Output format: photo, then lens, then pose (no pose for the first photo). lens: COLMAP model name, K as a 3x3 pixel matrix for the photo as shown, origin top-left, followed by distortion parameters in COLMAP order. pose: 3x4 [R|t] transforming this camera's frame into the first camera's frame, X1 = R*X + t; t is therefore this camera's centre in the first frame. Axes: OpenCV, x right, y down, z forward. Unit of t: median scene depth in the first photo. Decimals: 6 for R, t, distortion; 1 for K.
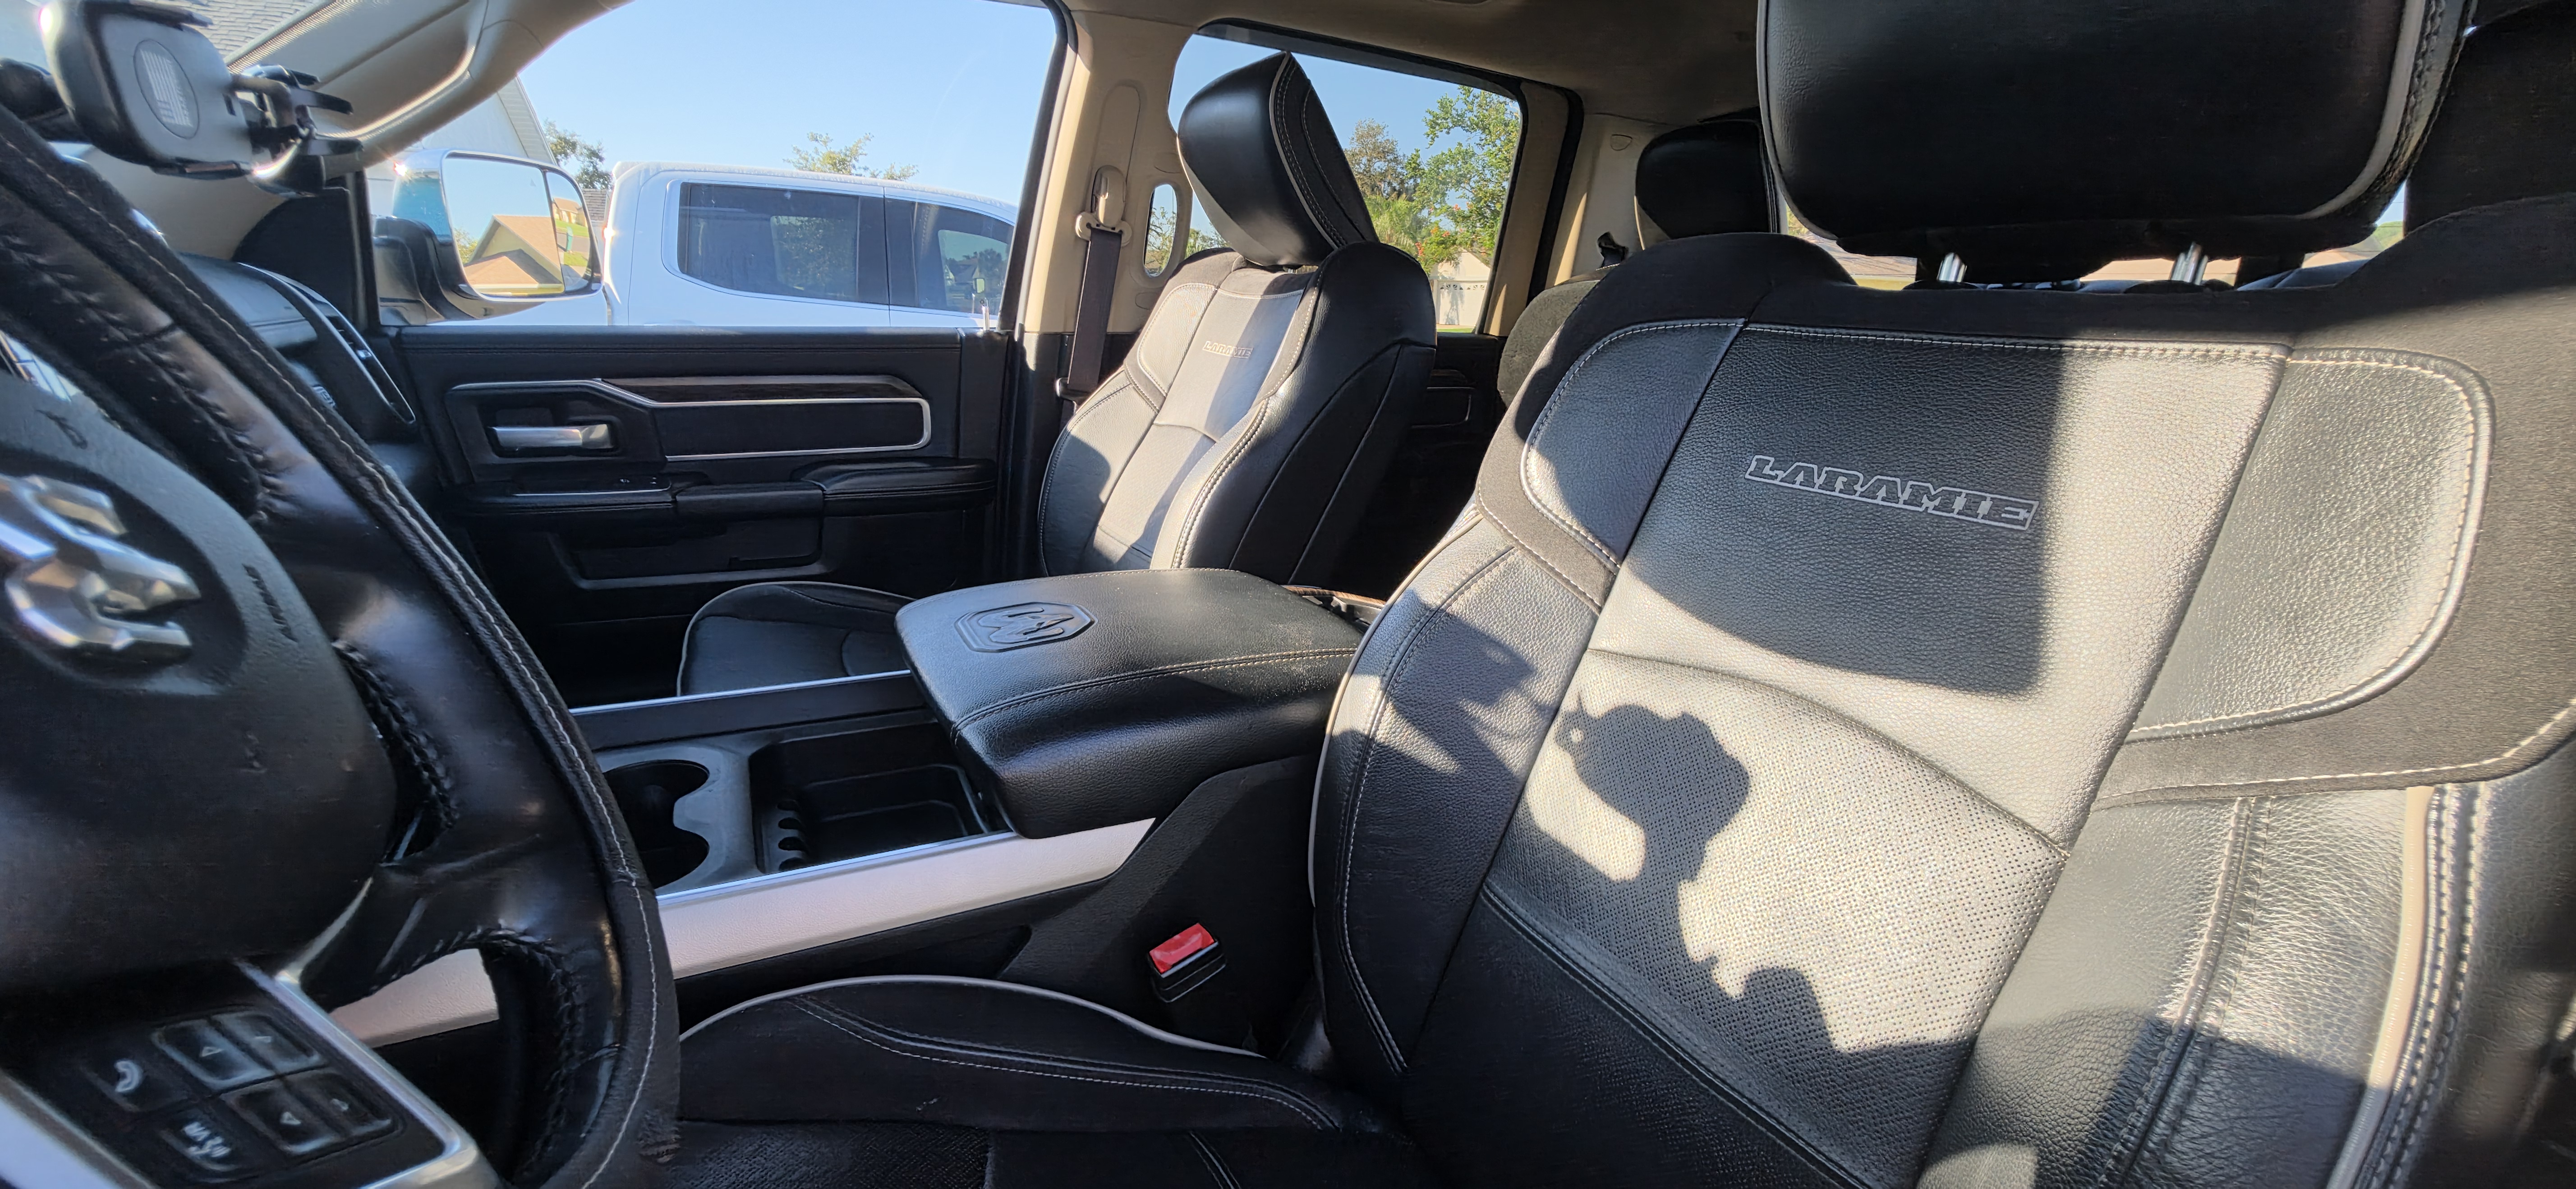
lens RADIAL K [[1043.8, 0, 1283.1], [0, 1043.8, 603.9], [0, 0, 1]] dist [0.000746, -0.001490]
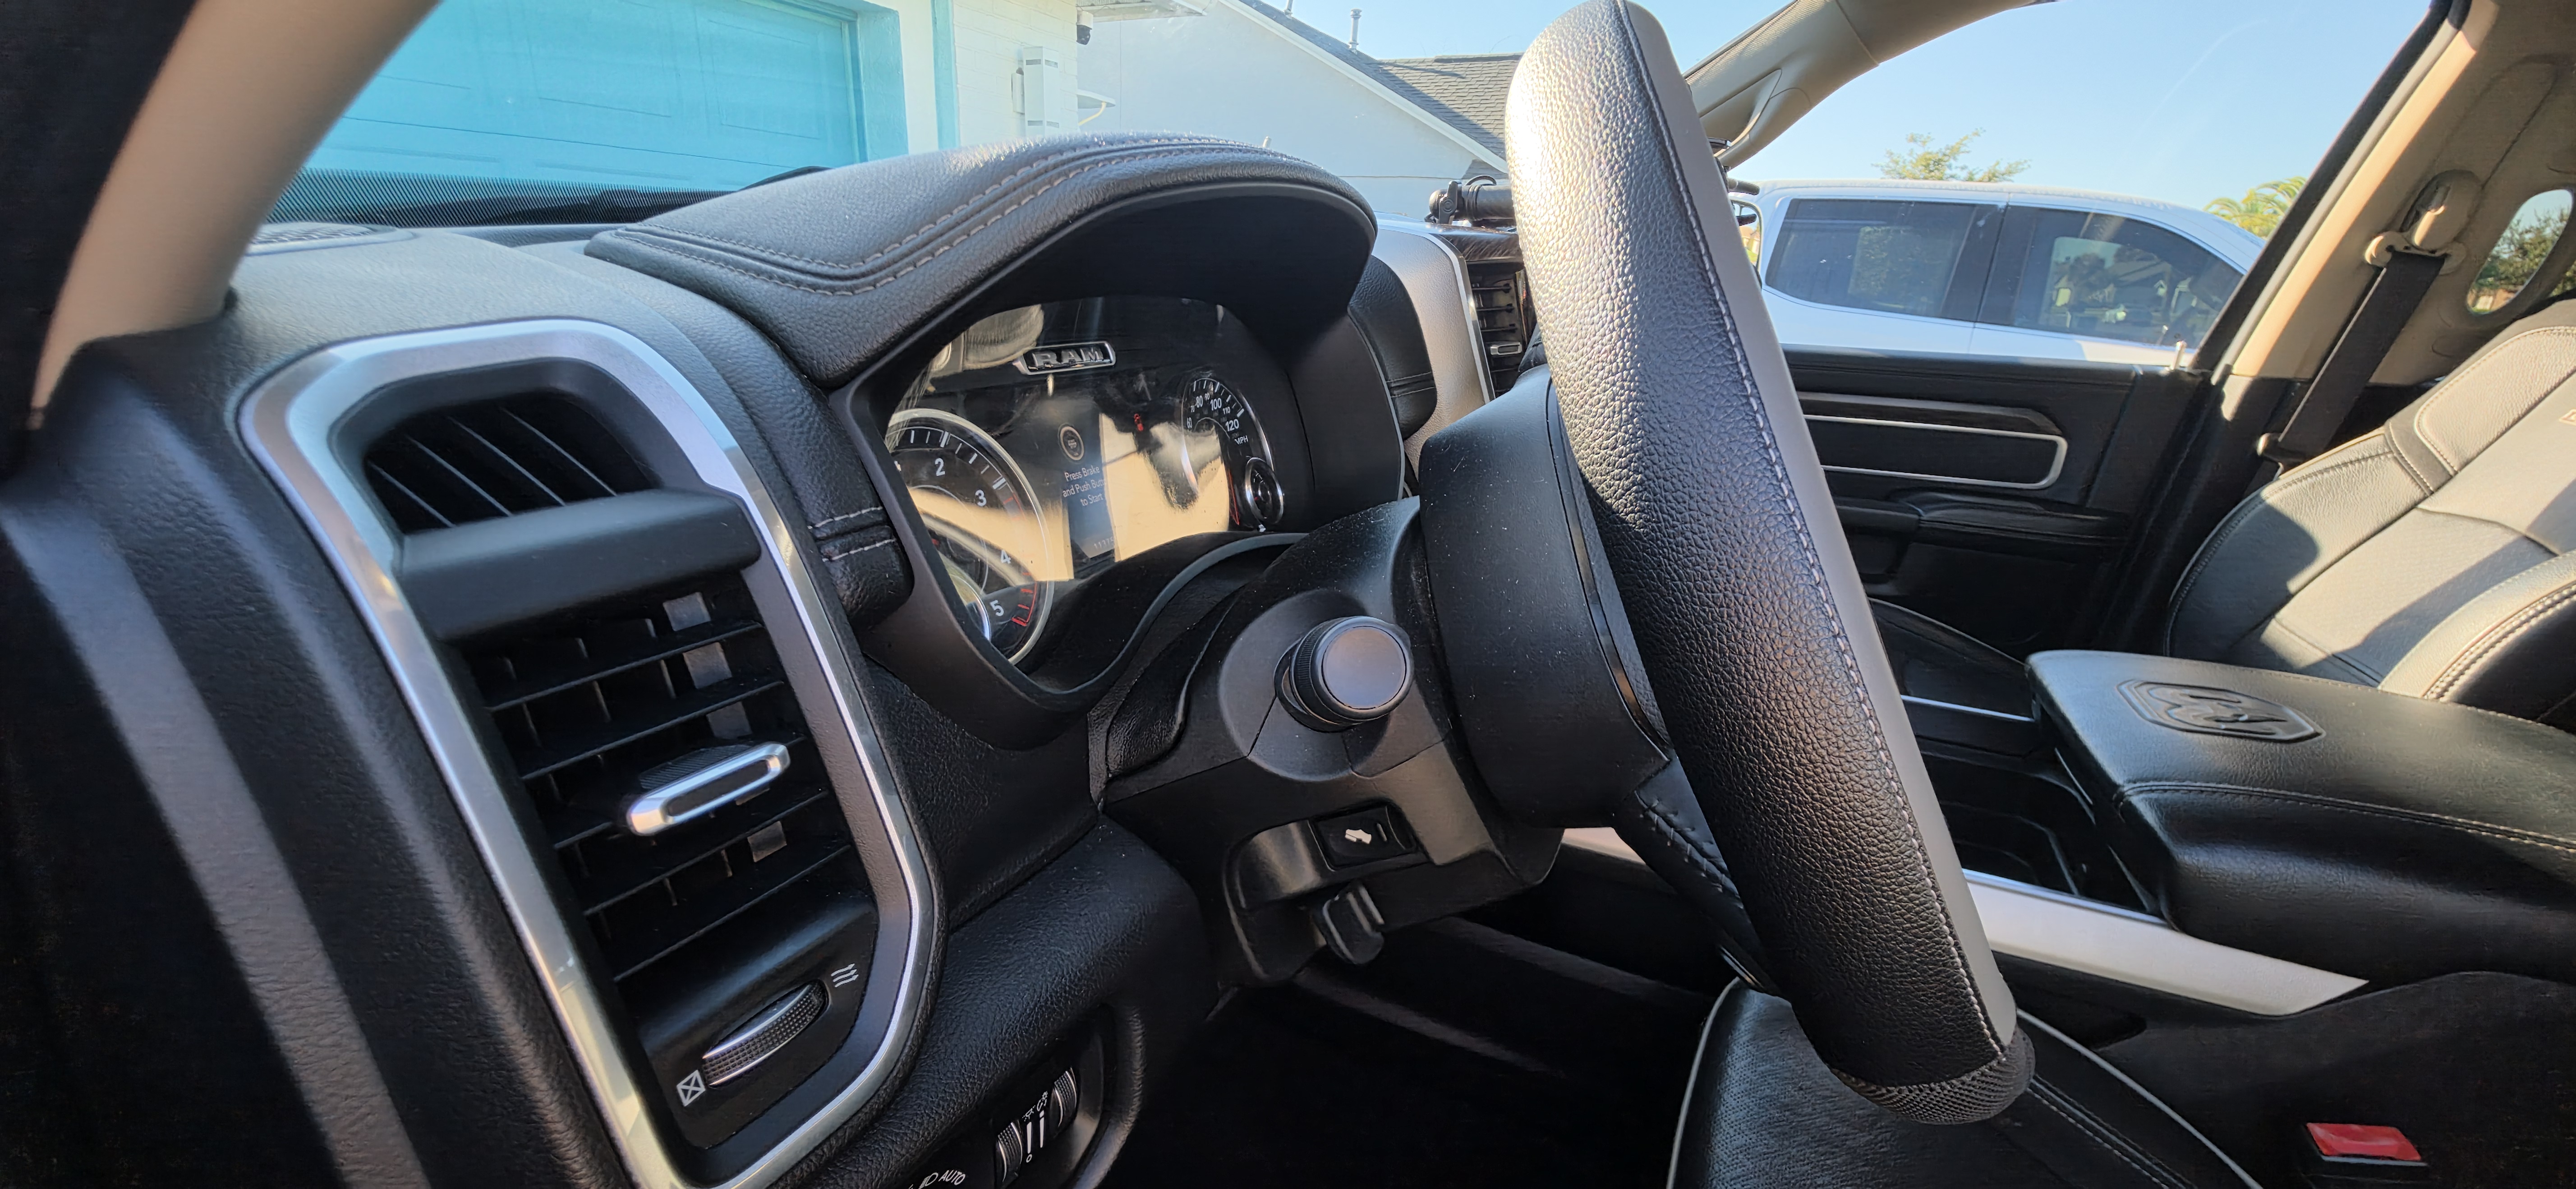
lens RADIAL K [[1043.8, 0, 1278.4], [0, 1043.8, 612.0], [0, 0, 1]] dist [0.000746, -0.001490]
pose [[0.623031, 0.243608, -0.743295, -0.103362], [-0.243504, 0.963451, 0.111656, 0.033954], [0.743329, 0.111430, 0.659580, -0.203968]]
